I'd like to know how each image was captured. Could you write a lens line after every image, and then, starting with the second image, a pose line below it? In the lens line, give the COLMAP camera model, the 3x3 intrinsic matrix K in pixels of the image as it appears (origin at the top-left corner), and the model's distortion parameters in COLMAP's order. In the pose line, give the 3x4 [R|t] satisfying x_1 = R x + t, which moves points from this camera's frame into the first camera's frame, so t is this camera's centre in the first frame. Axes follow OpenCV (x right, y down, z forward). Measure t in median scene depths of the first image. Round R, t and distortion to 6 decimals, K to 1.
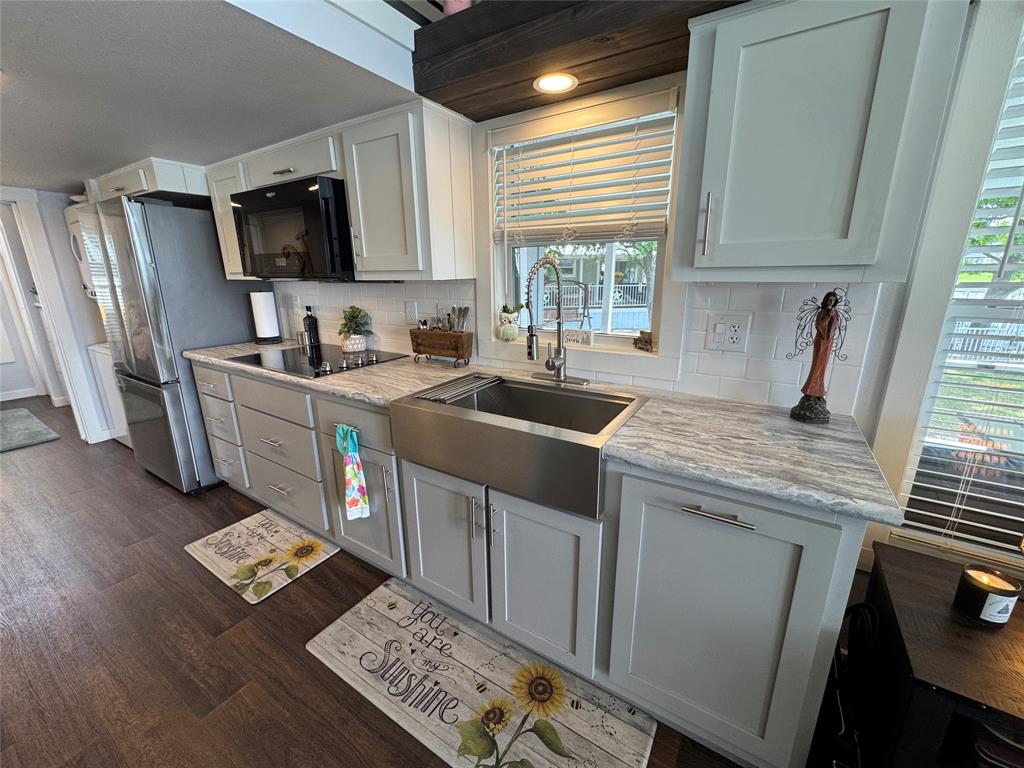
lens RADIAL K [[411.1, 0, 510.5], [0, 411.1, 378.1], [0, 0, 1]] dist [0.000530, -0.000221]
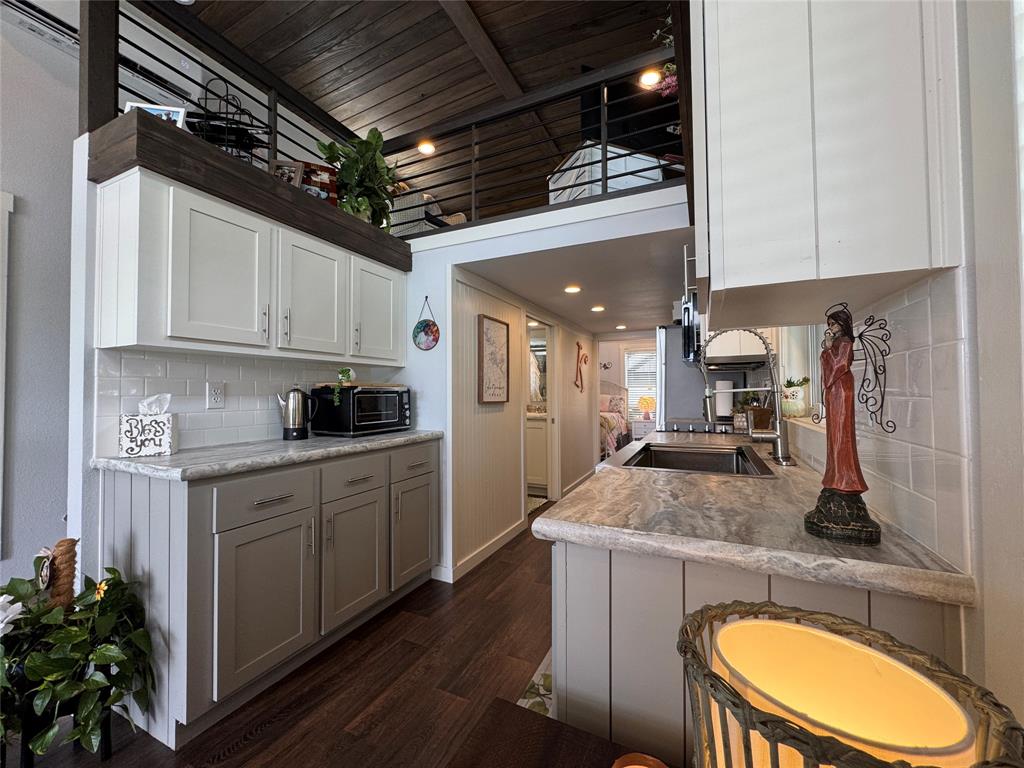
lens RADIAL K [[411.1, 0, 512.1], [0, 411.1, 382.3], [0, 0, 1]] dist [0.000530, -0.000221]
pose [[0.132159, -0.021283, -0.991000, 1.409083], [-0.240013, 0.969331, -0.052825, 0.042106], [0.961732, 0.244834, 0.122998, 0.526257]]
